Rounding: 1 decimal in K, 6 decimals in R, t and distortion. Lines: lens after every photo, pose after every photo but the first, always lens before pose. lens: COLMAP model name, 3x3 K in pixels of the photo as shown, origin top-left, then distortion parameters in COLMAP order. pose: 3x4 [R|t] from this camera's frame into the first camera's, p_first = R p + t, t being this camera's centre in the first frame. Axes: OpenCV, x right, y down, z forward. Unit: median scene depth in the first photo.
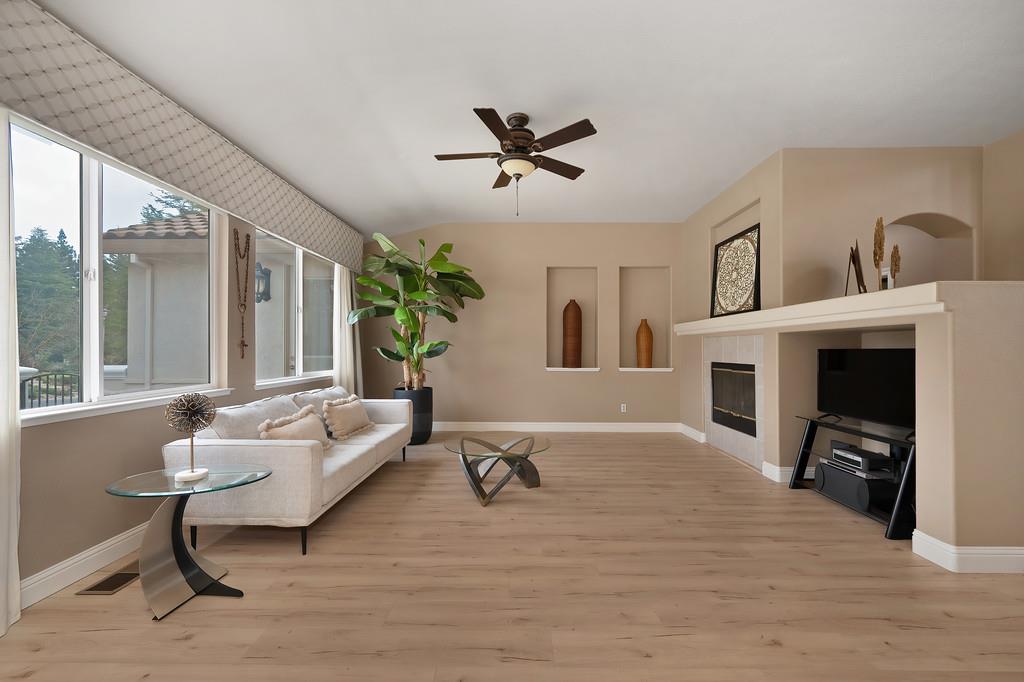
lens RADIAL K [[402.1, 0, 514.9], [0, 402.1, 346.4], [0, 0, 1]] dist [0.000712, -0.000522]
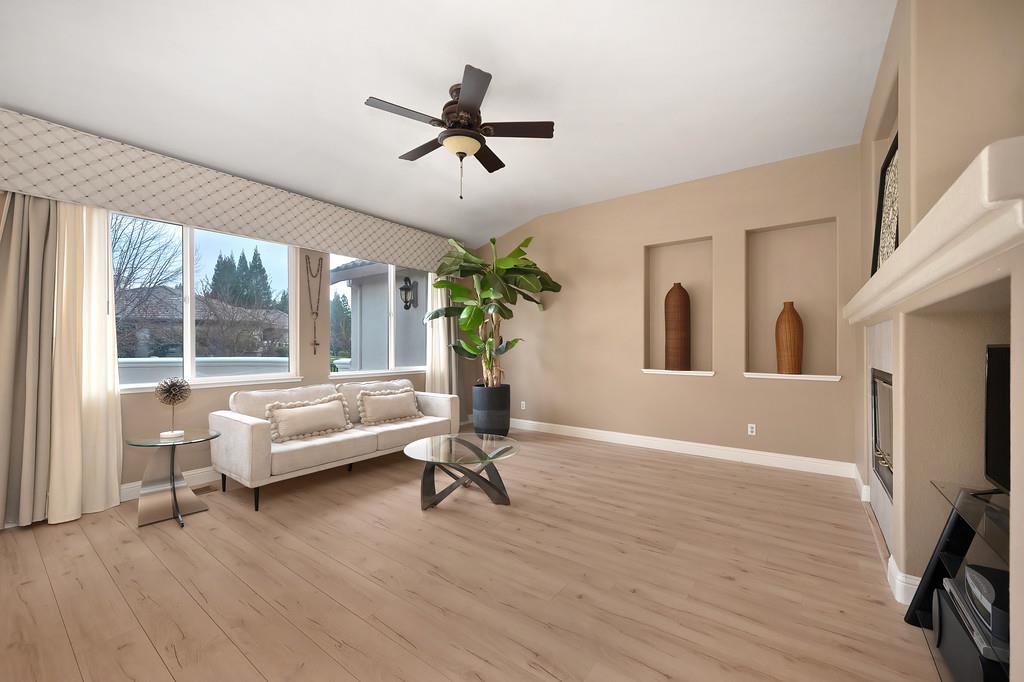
lens RADIAL K [[402.1, 0, 513.9], [0, 402.1, 346.0], [0, 0, 1]] dist [0.000712, -0.000522]
pose [[0.811585, -0.002928, -0.584227, 0.492443], [0.005468, 0.999982, 0.002584, 0.003112], [0.584209, -0.005291, 0.811586, 0.259398]]
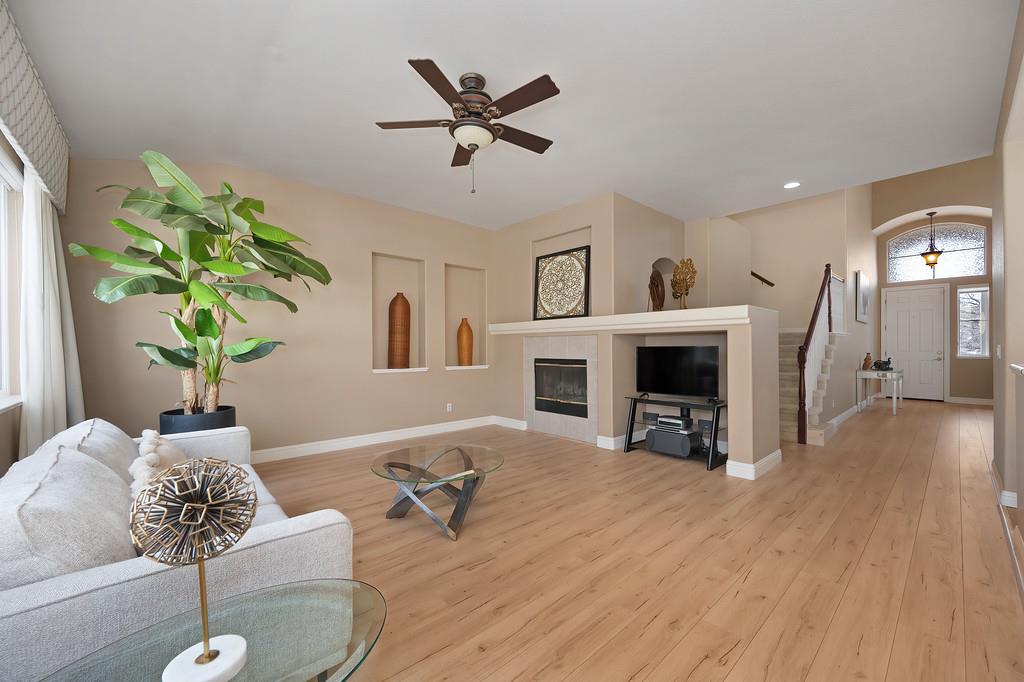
lens RADIAL K [[402.1, 0, 514.4], [0, 402.1, 346.7], [0, 0, 1]] dist [0.000712, -0.000522]
pose [[0.734946, -0.002040, 0.678122, -0.401286], [0.000288, 0.999996, 0.002697, 0.002929], [-0.678125, -0.001787, 0.734944, 0.237362]]
